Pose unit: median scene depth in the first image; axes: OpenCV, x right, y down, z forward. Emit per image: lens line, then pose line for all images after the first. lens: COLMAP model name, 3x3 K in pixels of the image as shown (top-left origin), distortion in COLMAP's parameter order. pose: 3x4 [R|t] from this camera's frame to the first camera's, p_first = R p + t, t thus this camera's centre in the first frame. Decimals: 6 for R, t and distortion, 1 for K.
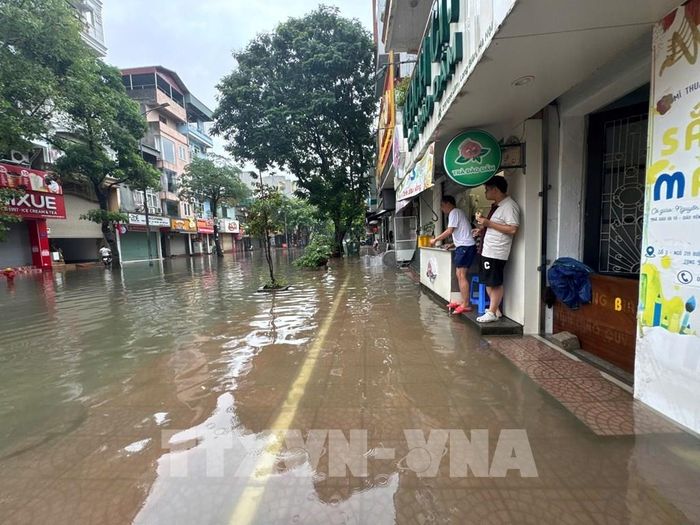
lens RADIAL K [[278.5, 0, 349.5], [0, 278.5, 266.2], [0, 0, 1]] dist [0.000518, -0.000015]
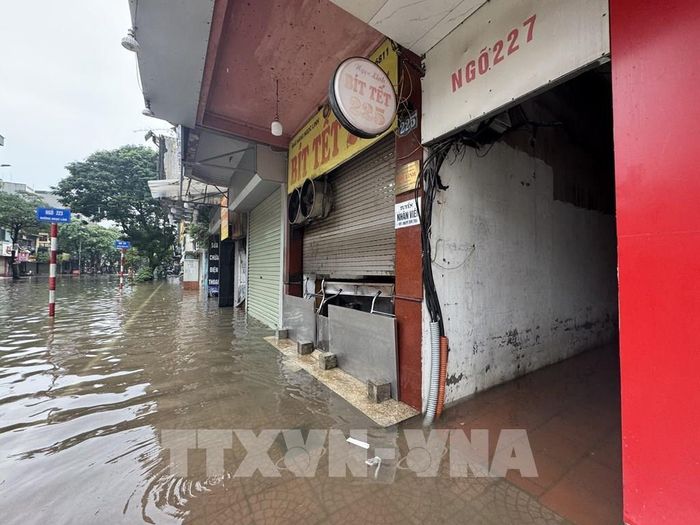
lens RADIAL K [[278.5, 0, 352.6], [0, 278.5, 263.1], [0, 0, 1]] dist [0.000518, -0.000015]
pose [[0.810502, 0.058118, 0.582845, -0.032678], [0.018610, 0.992008, -0.124795, 0.079096], [-0.585440, 0.111993, 0.802943, -0.810637]]
